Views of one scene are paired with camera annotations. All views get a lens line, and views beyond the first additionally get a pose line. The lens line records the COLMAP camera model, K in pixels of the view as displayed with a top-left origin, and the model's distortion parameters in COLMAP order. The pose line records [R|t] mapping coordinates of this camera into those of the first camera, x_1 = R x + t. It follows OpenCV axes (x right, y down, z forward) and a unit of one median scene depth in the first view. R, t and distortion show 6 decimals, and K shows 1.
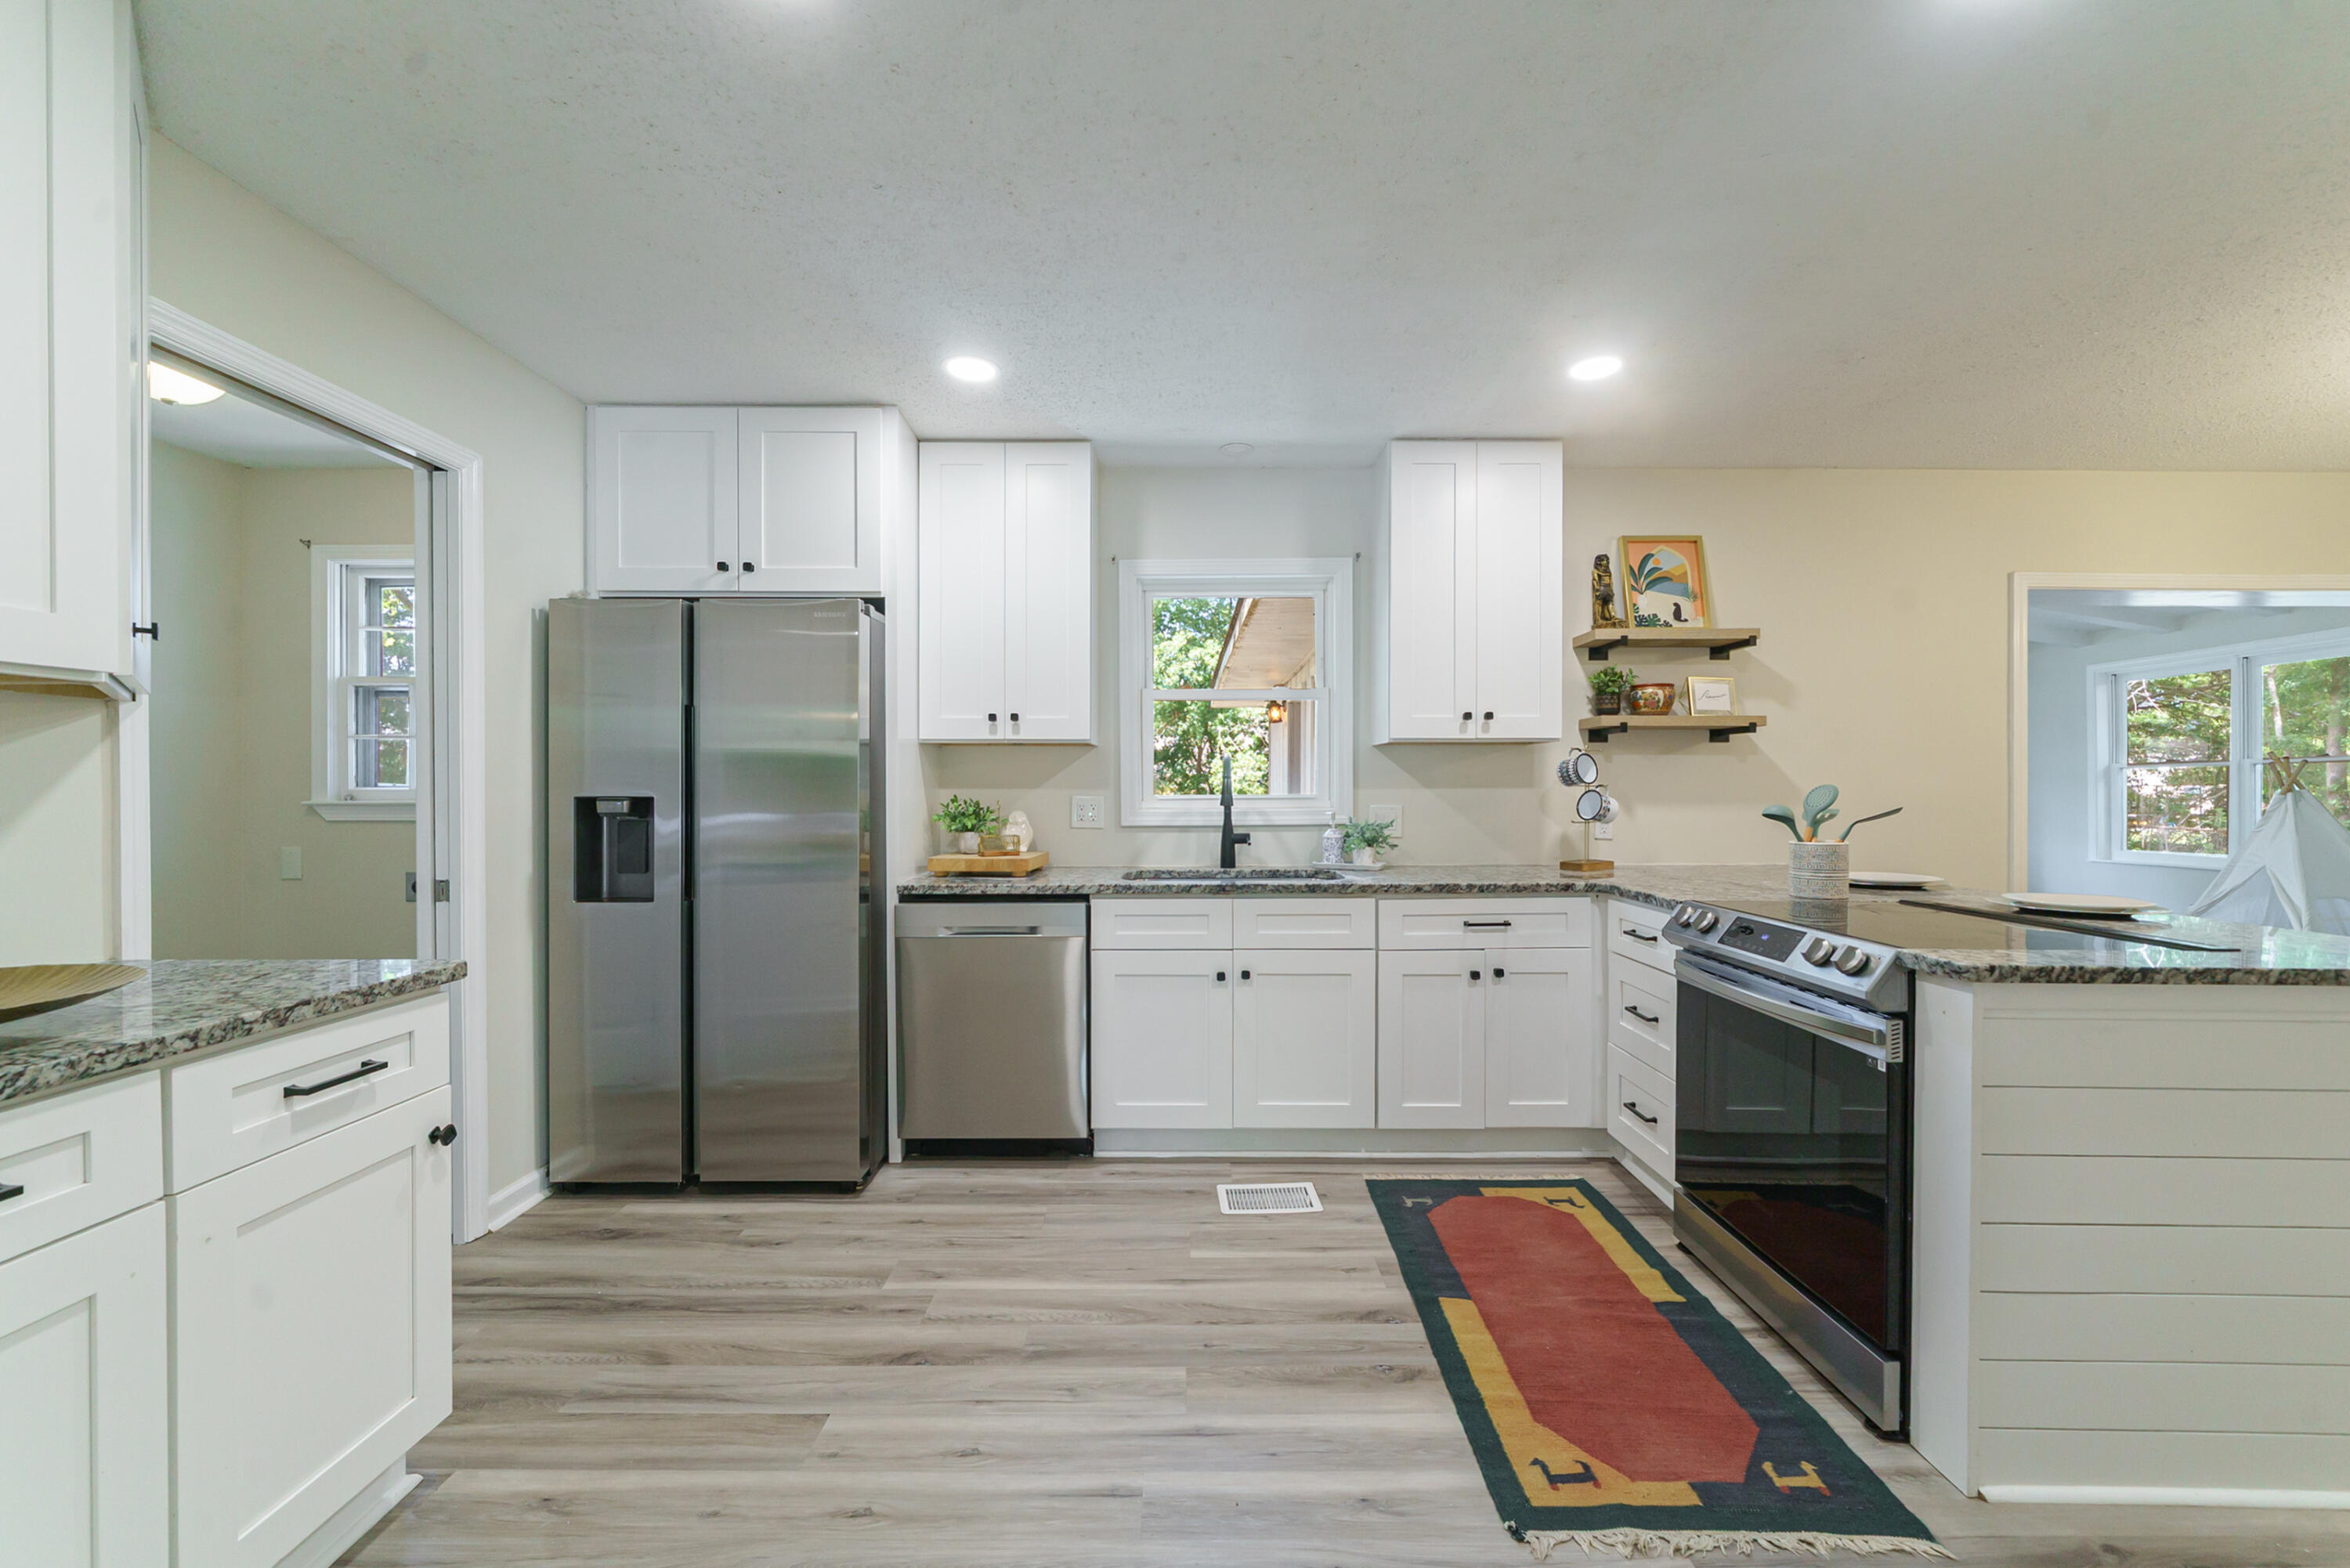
lens RADIAL K [[903.2, 0, 1182.5], [0, 903.2, 790.8], [0, 0, 1]] dist [-0.000545, -0.000004]
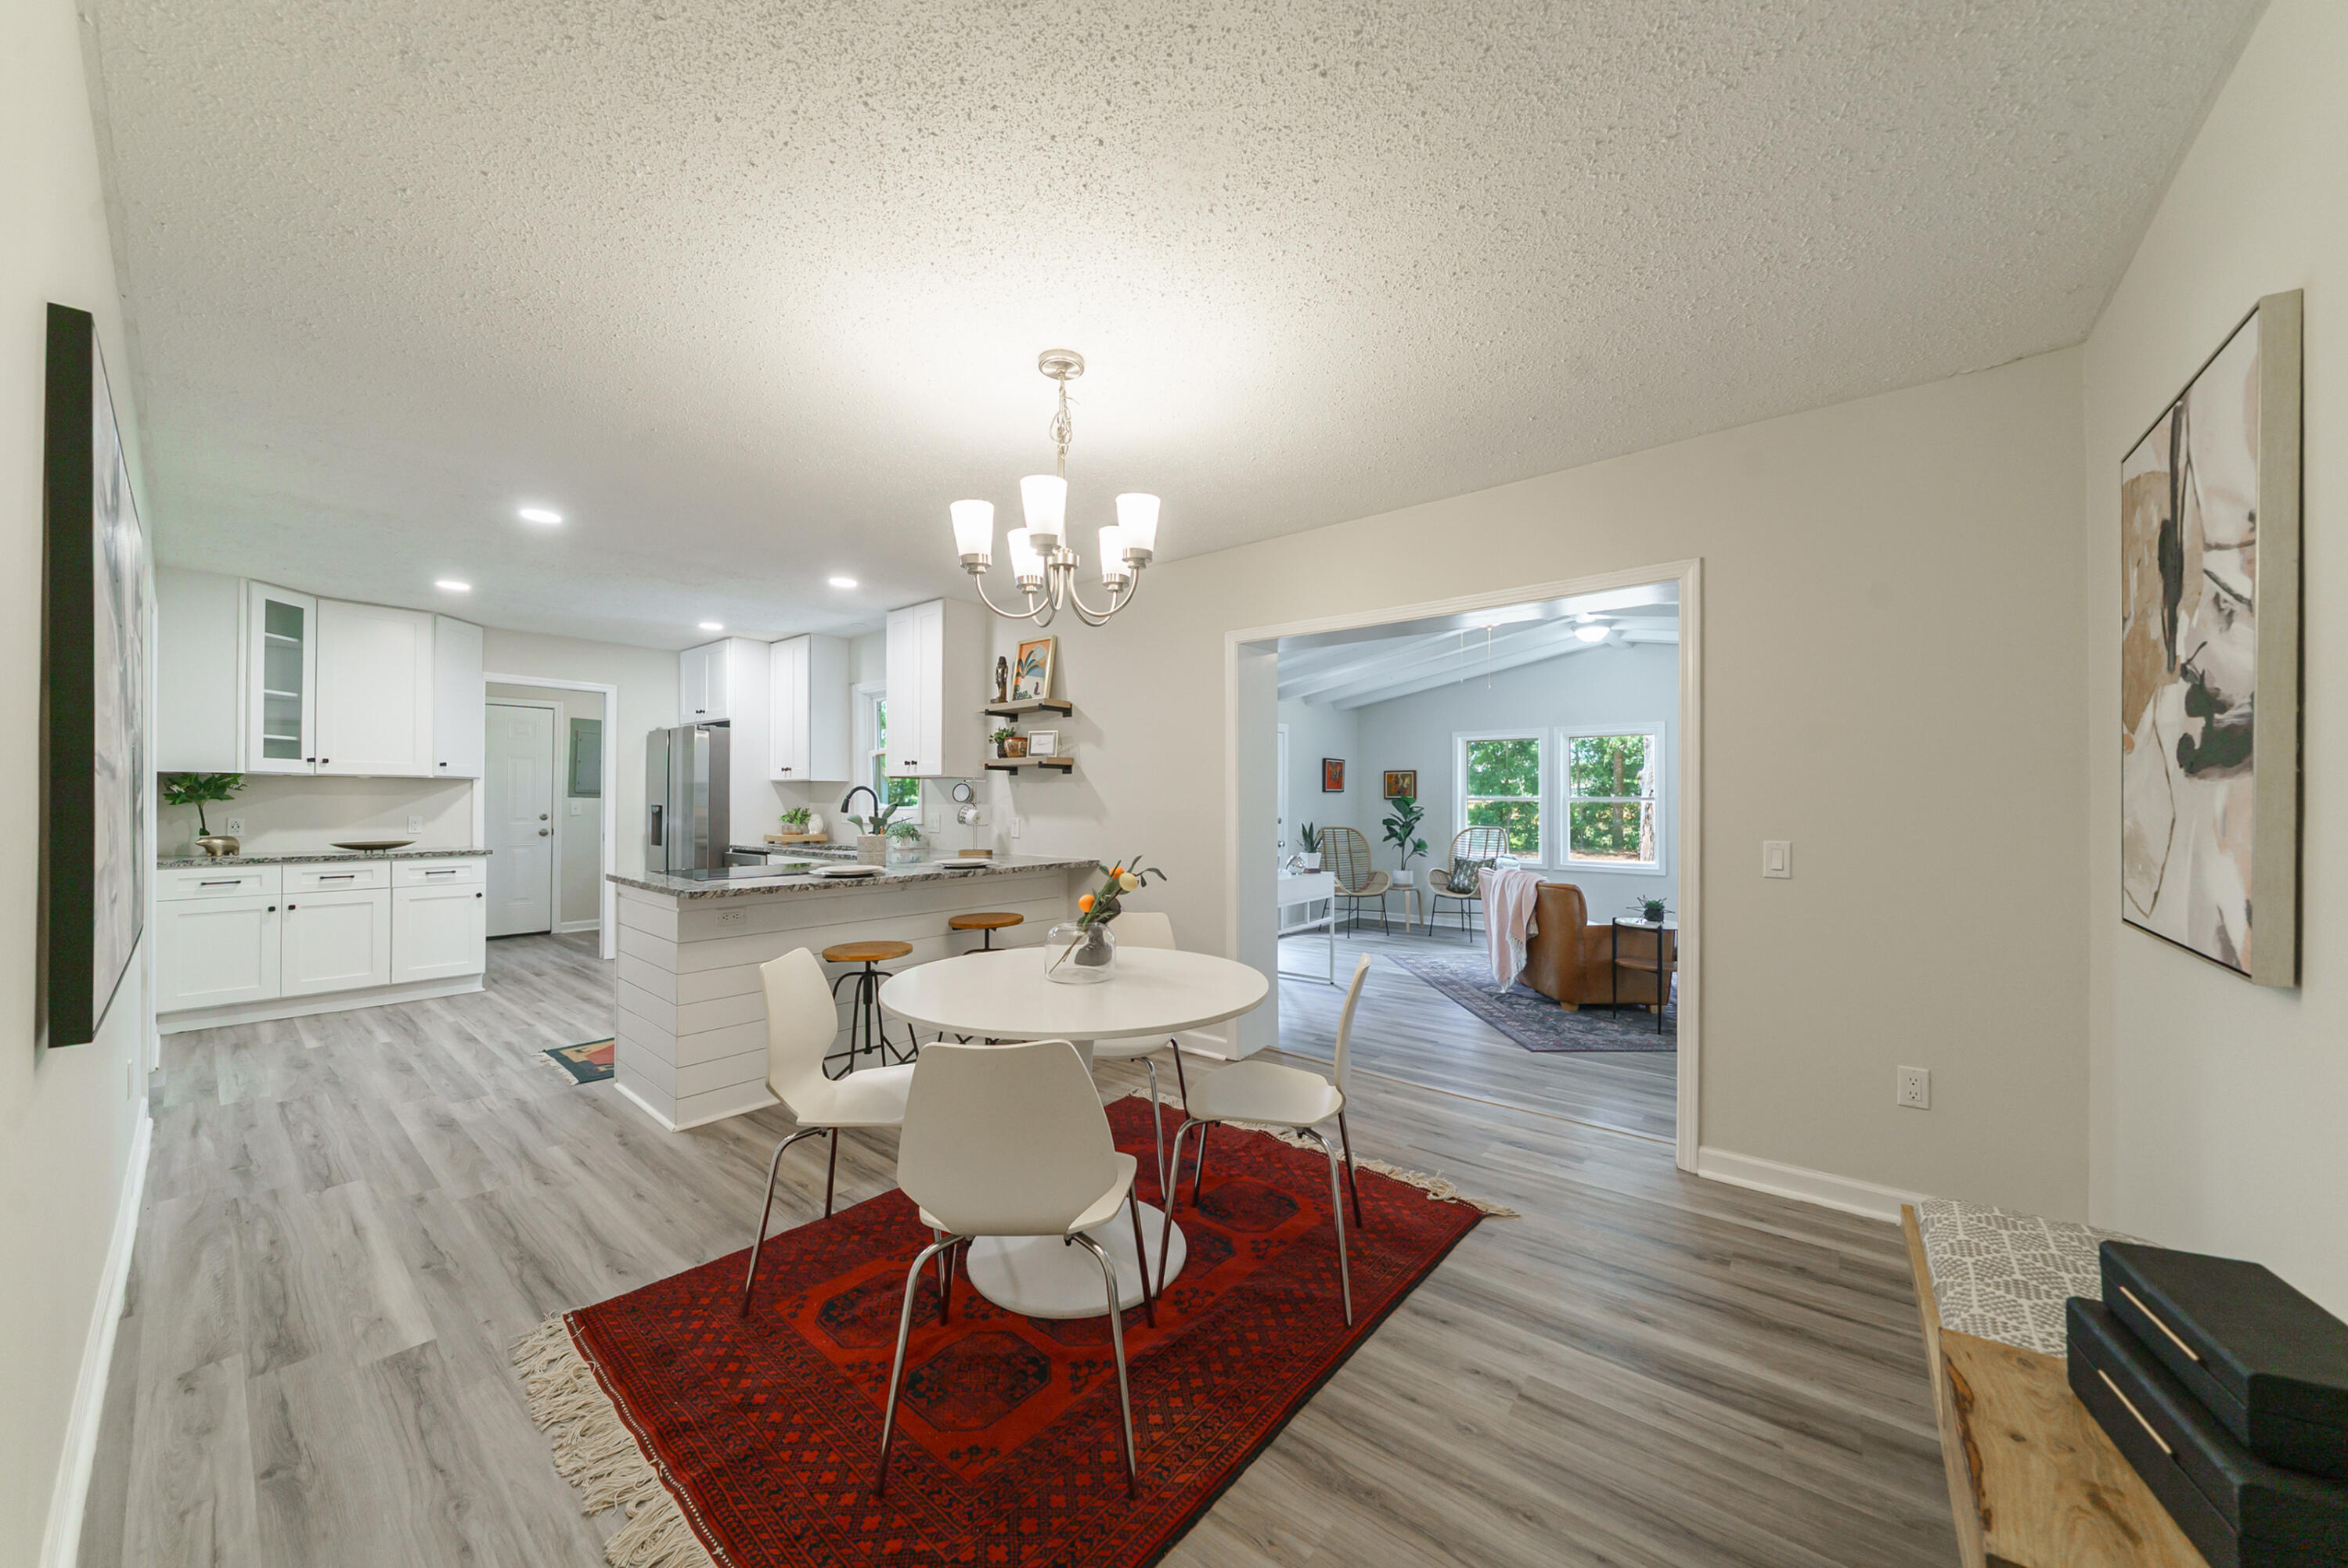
lens RADIAL K [[816.0, 0, 1174.1], [0, 816.0, 794.7], [0, 0, 1]] dist [0.000408, 0.000004]
pose [[0.771594, -0.003213, -0.636107, 2.918537], [-0.003191, 0.999955, -0.008922, -0.016015], [0.636107, 0.008914, 0.771550, 0.177854]]
